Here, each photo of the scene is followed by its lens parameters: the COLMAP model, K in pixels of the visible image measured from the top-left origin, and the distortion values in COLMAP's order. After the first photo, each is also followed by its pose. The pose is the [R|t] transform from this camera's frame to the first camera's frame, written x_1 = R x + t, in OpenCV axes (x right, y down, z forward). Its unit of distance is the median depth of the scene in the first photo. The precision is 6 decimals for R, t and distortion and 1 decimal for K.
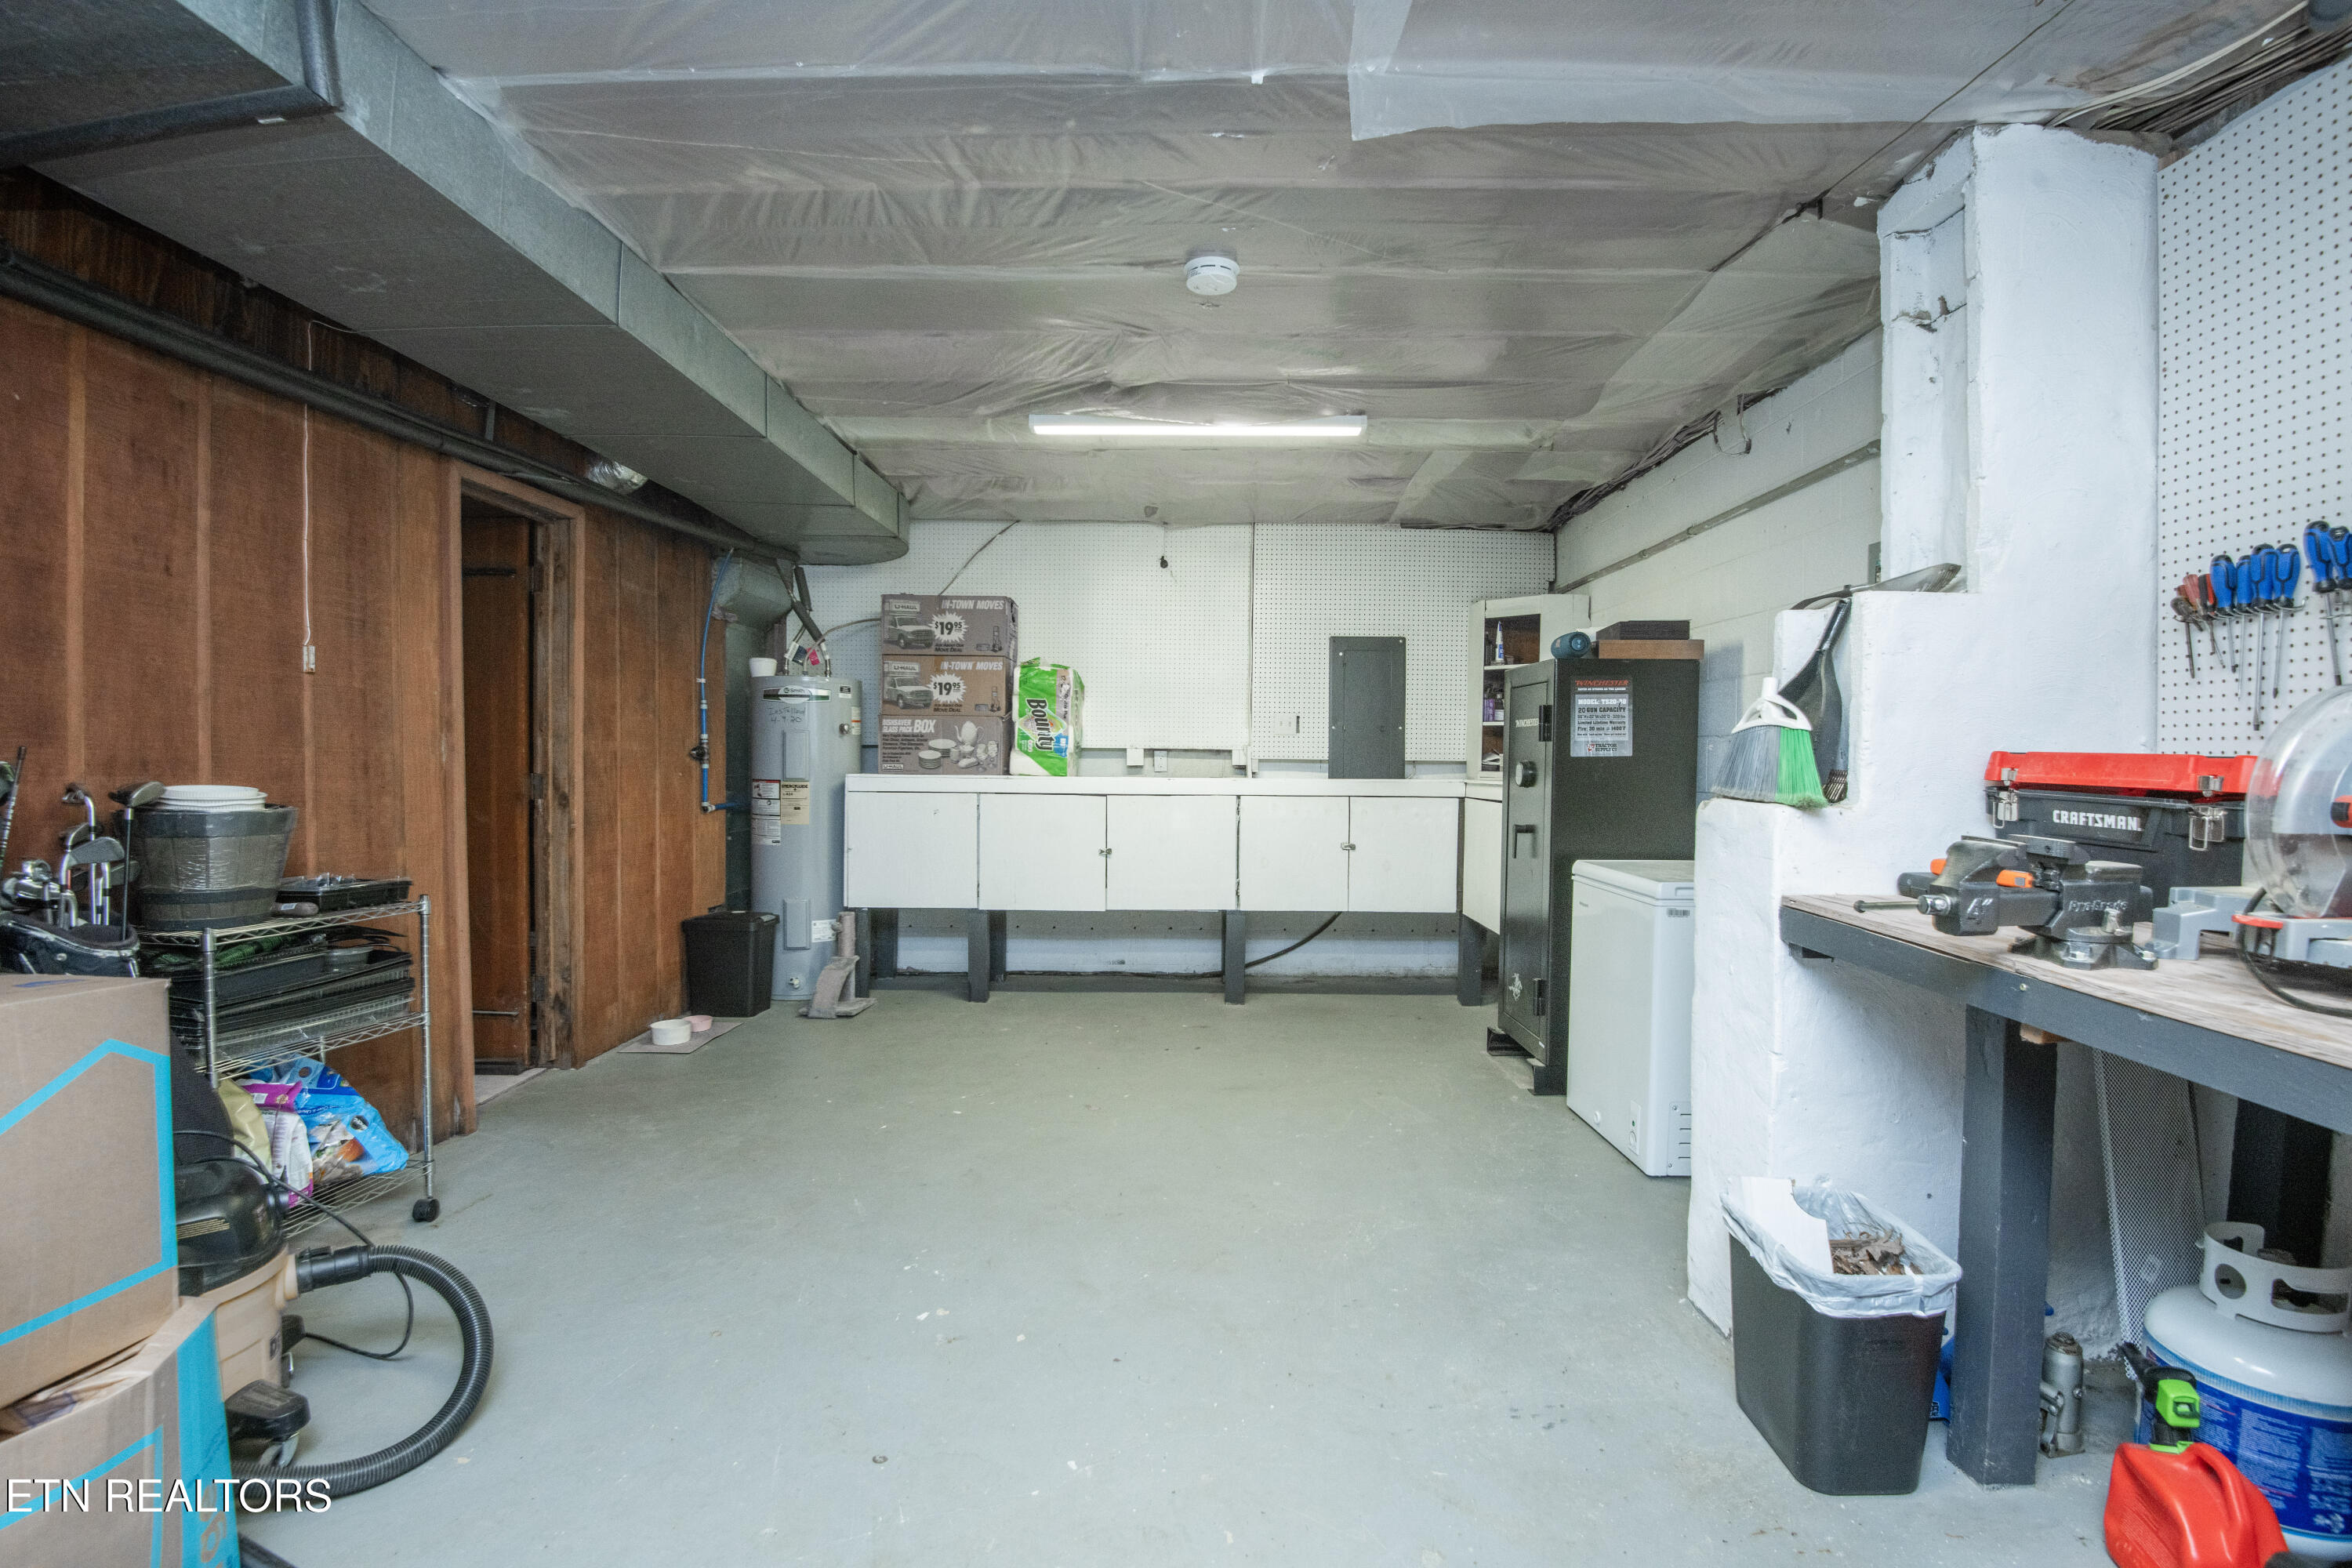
lens RADIAL K [[1086.4, 0, 1183.2], [0, 1086.4, 785.4], [0, 0, 1]] dist [-0.001692, -0.036271]
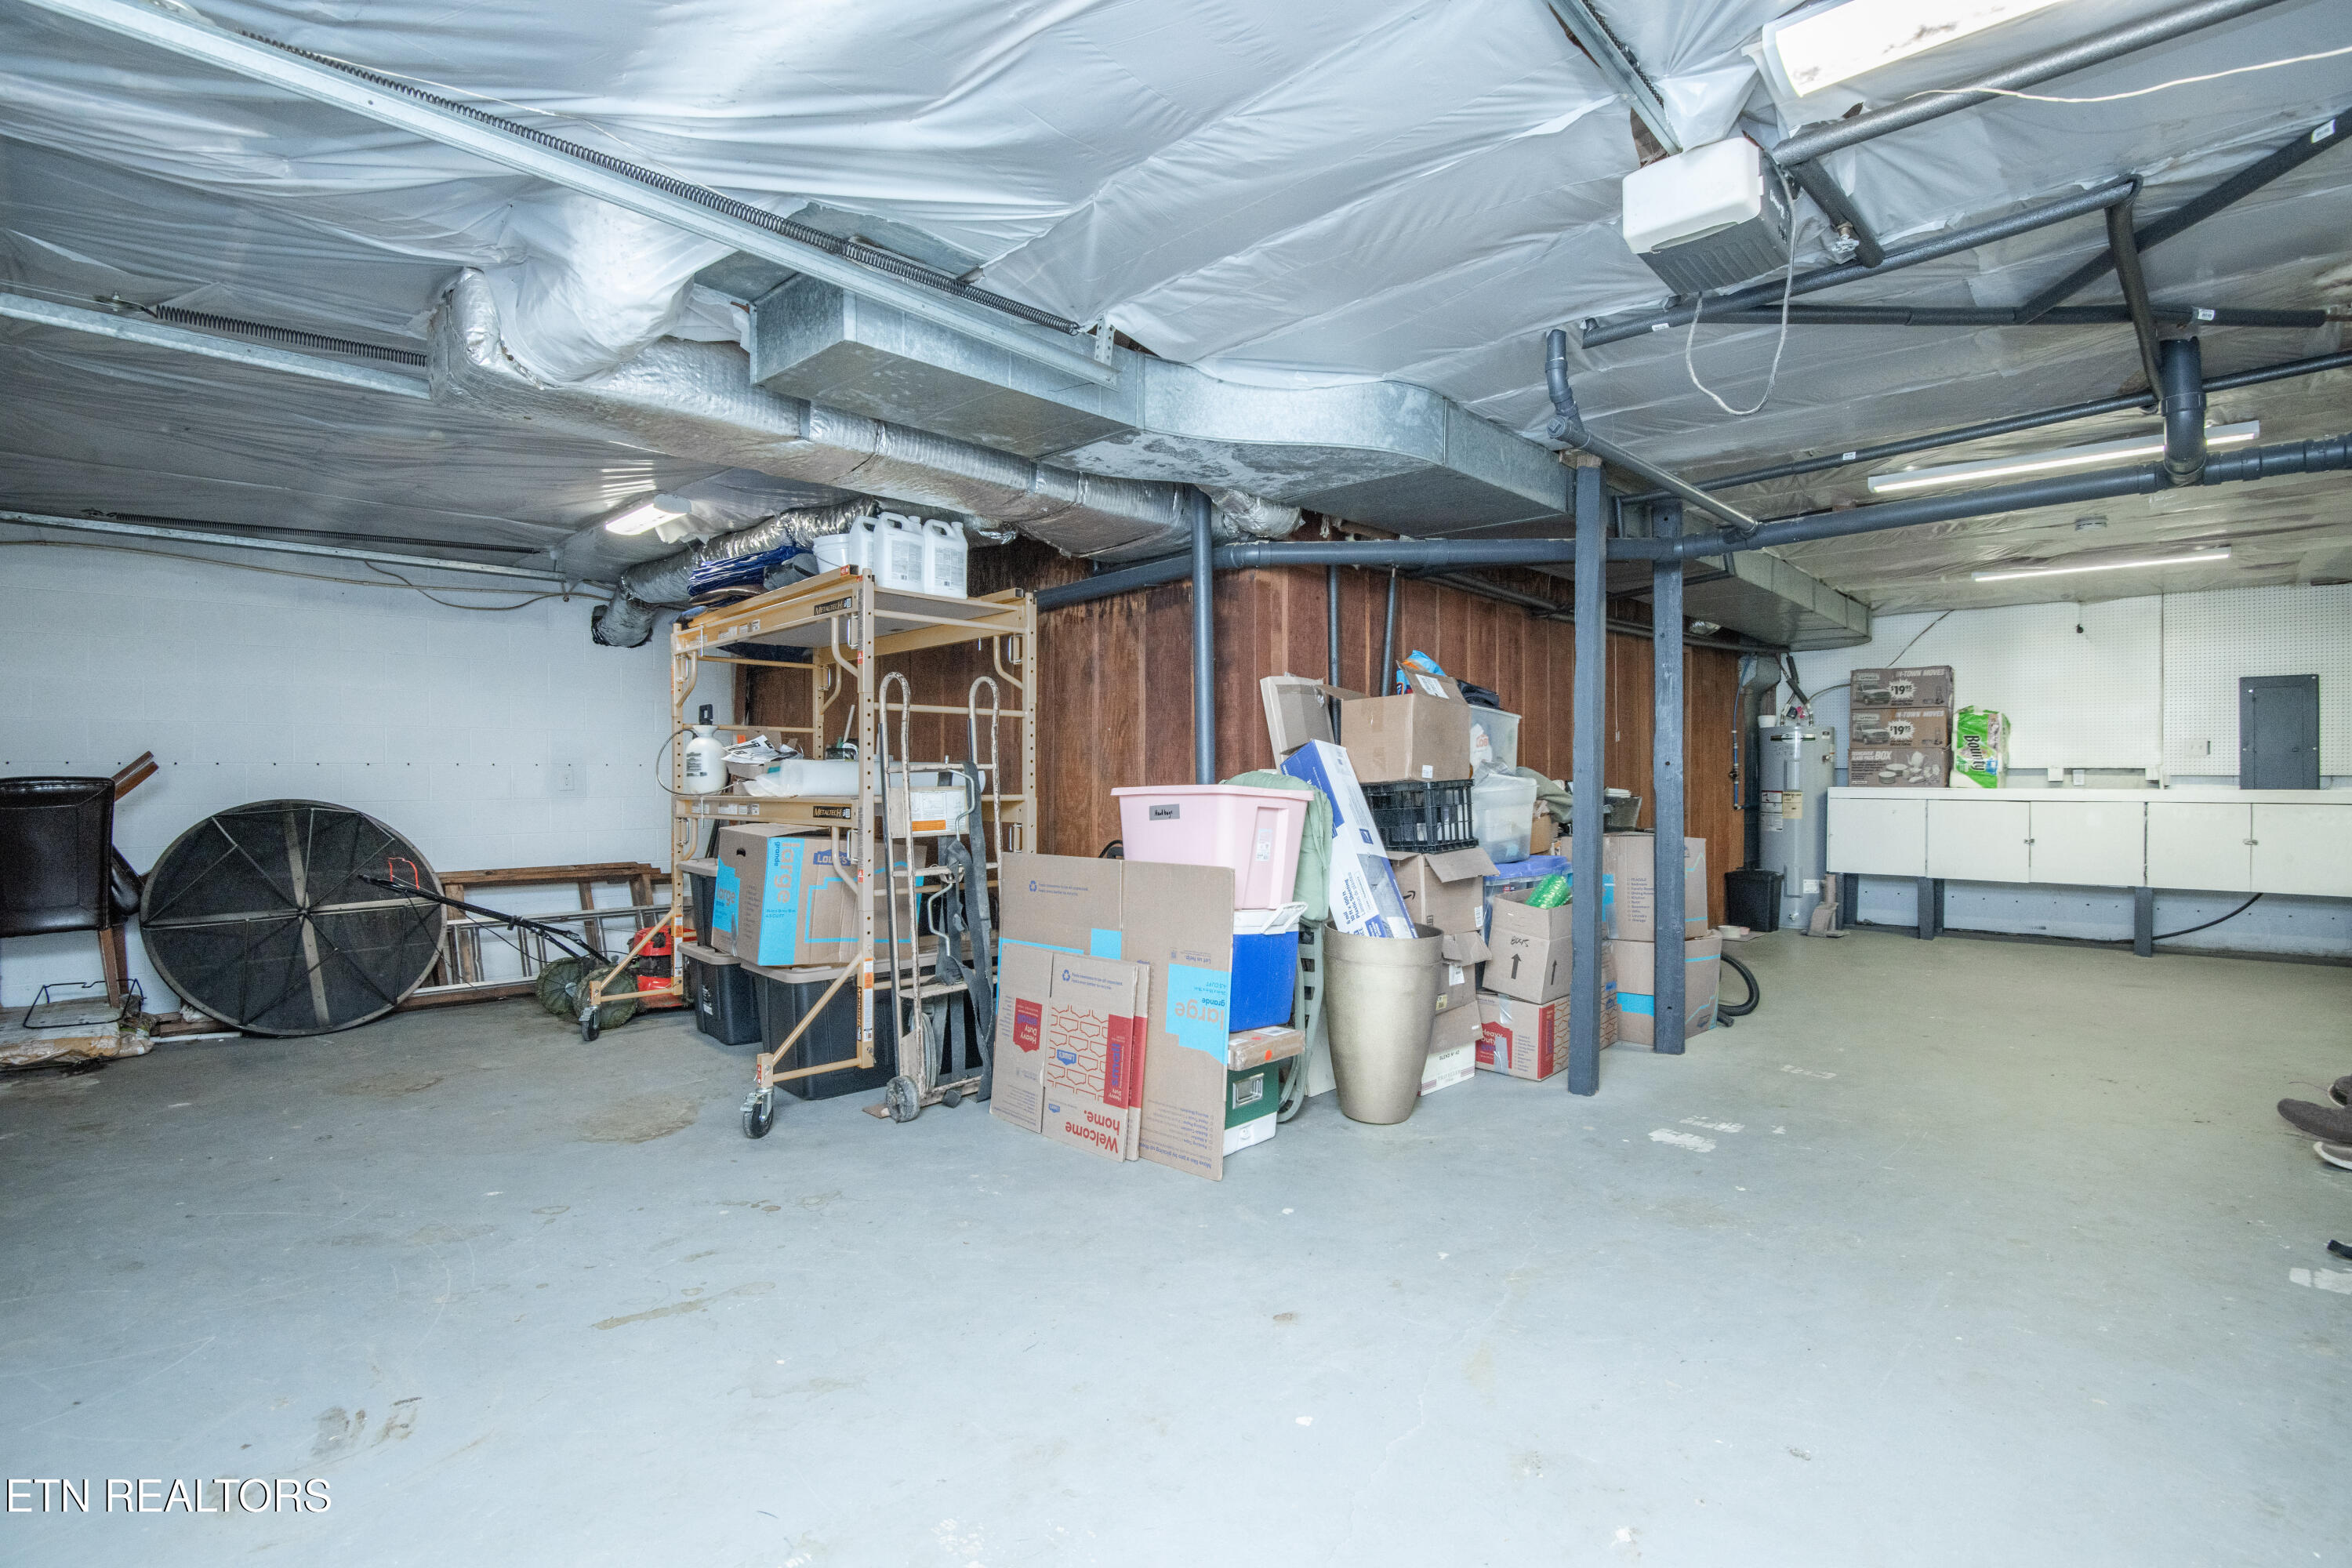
lens RADIAL K [[1090.8, 0, 1182.4], [0, 1090.8, 784.6], [0, 0, 1]] dist [-0.021298, -0.014177]
pose [[0.739989, -0.004818, -0.672601, 0.049137], [-0.007897, 0.999843, -0.015850, 0.017480], [0.672572, 0.017041, 0.739835, -0.765680]]
